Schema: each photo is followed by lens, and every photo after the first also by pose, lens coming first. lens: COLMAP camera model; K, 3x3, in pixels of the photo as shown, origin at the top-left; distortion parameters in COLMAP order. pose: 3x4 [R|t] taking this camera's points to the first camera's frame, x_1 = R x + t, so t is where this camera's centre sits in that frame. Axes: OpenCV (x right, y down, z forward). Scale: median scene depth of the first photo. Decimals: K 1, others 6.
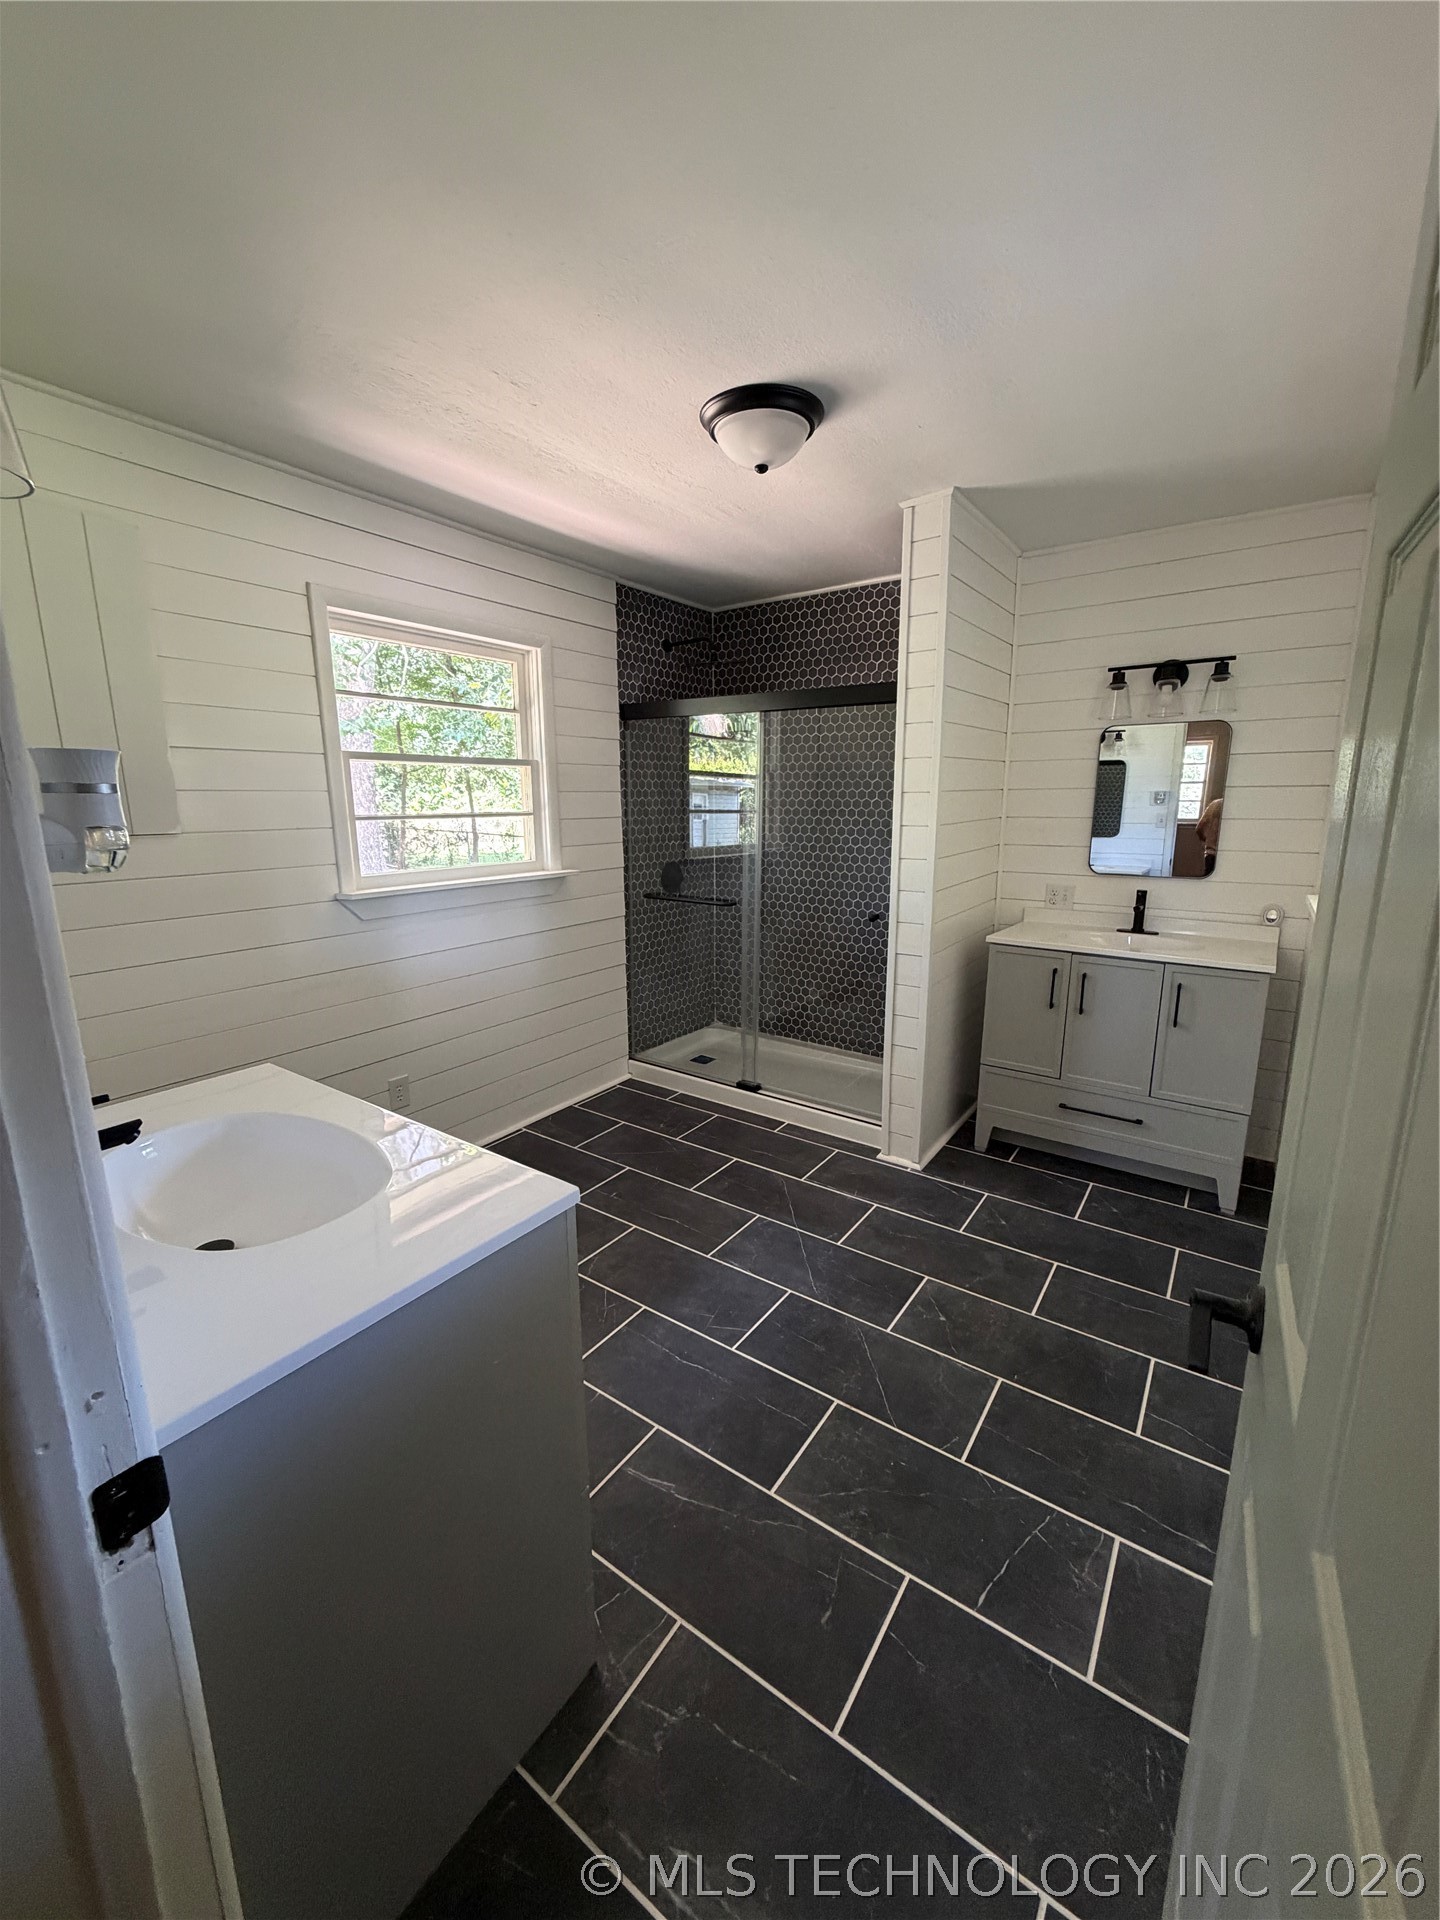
lens RADIAL K [[768.8, 0, 720.0], [0, 768.8, 960.0], [0, 0, 1]] dist [0.002114, -0.000078]
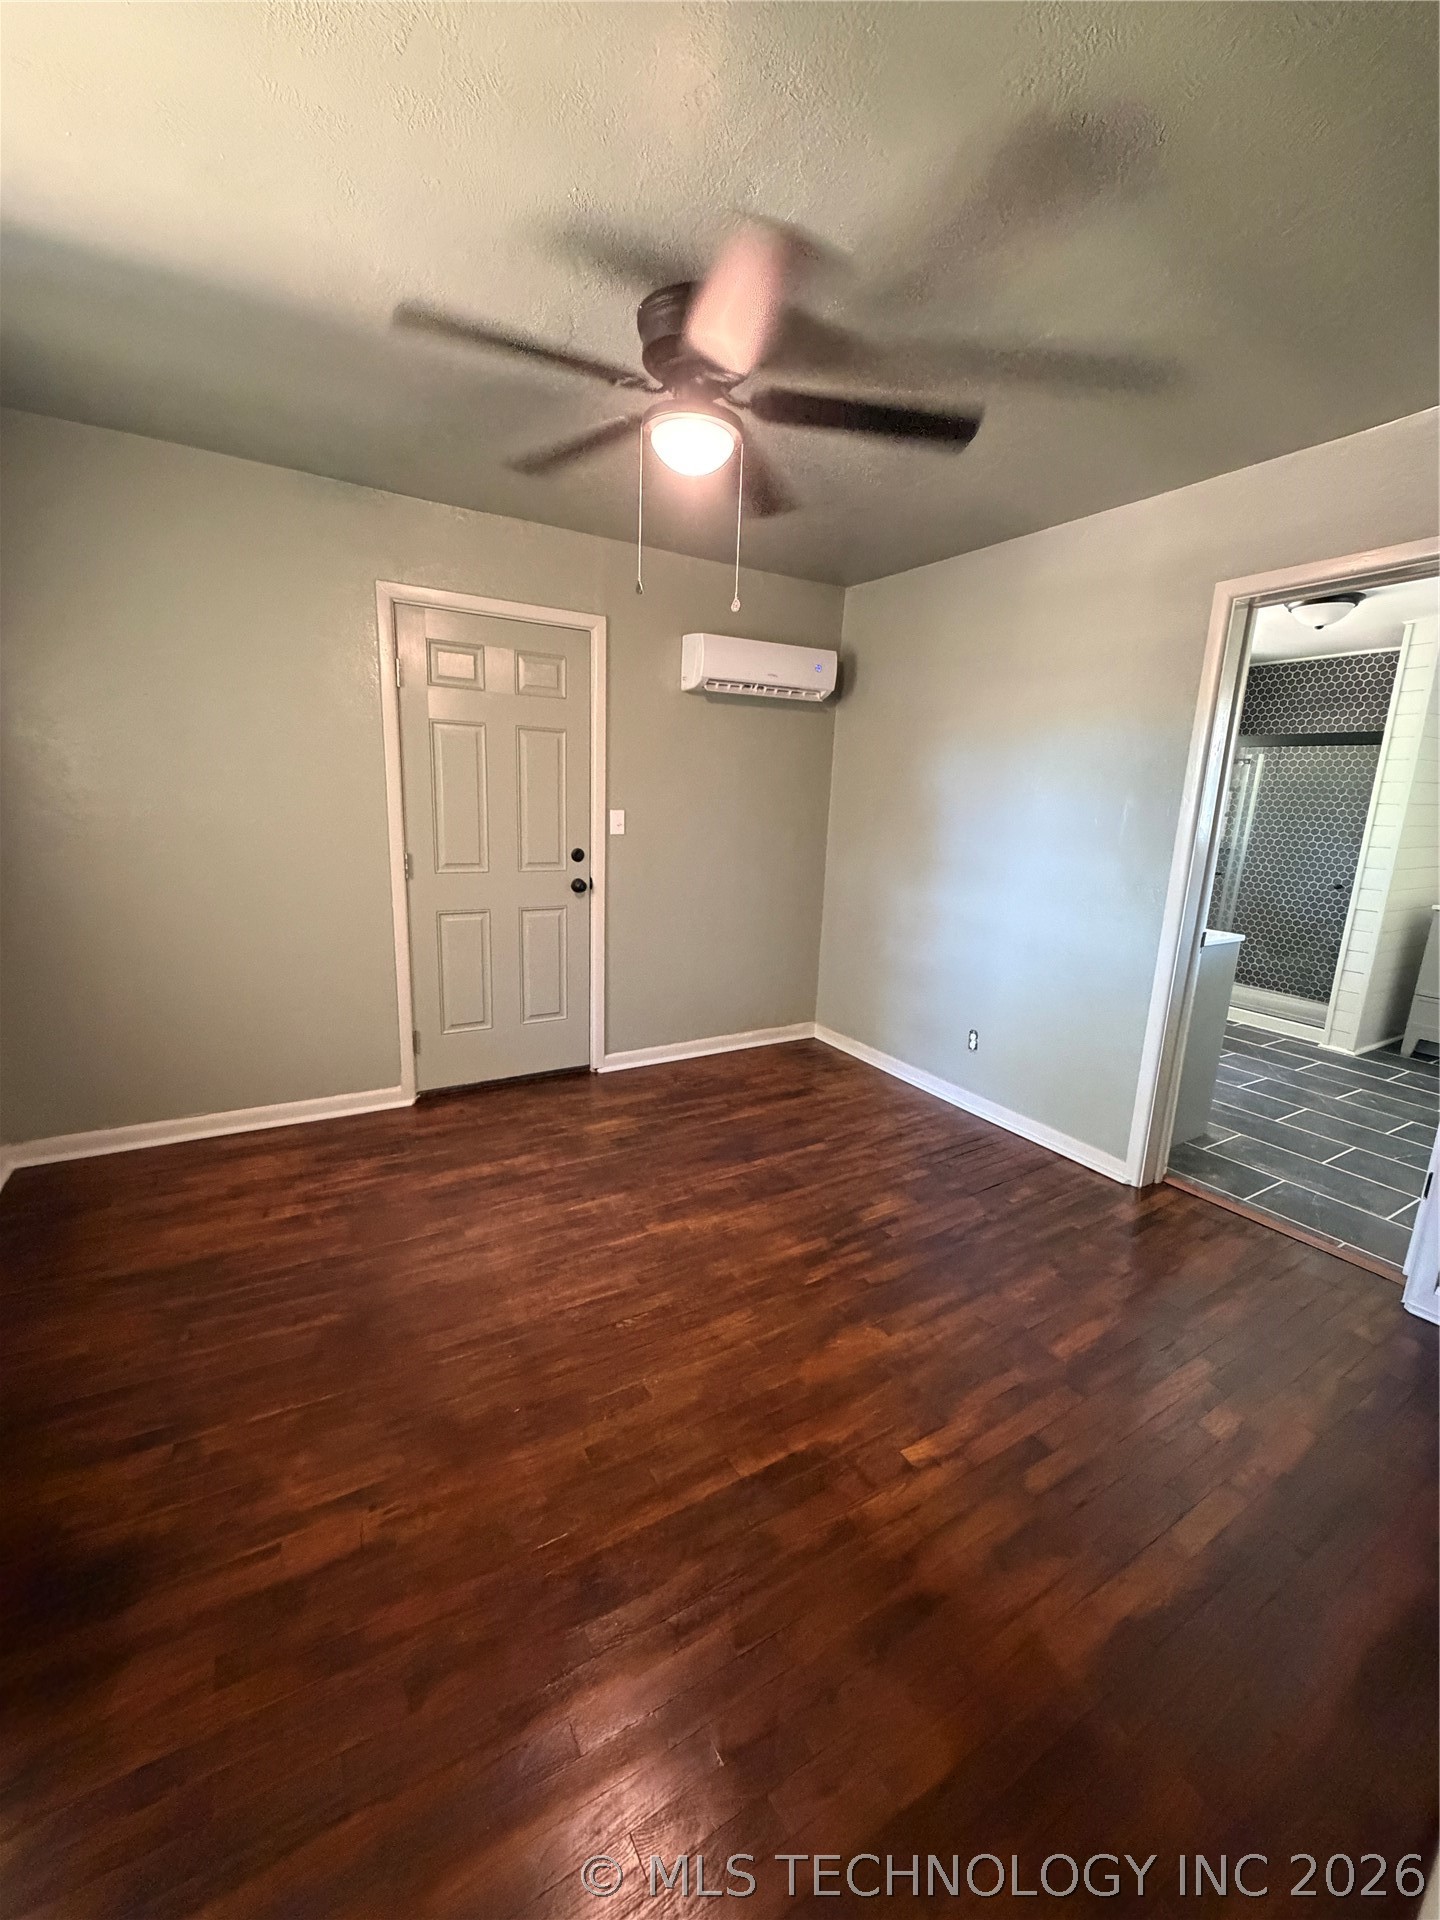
lens RADIAL K [[768.8, 0, 720.0], [0, 768.8, 960.0], [0, 0, 1]] dist [0.002114, -0.000078]
pose [[0.914395, 0.122547, -0.385830, -0.248050], [-0.125029, 0.991976, 0.018760, 0.171088], [0.385033, 0.031086, 0.922379, -0.682376]]
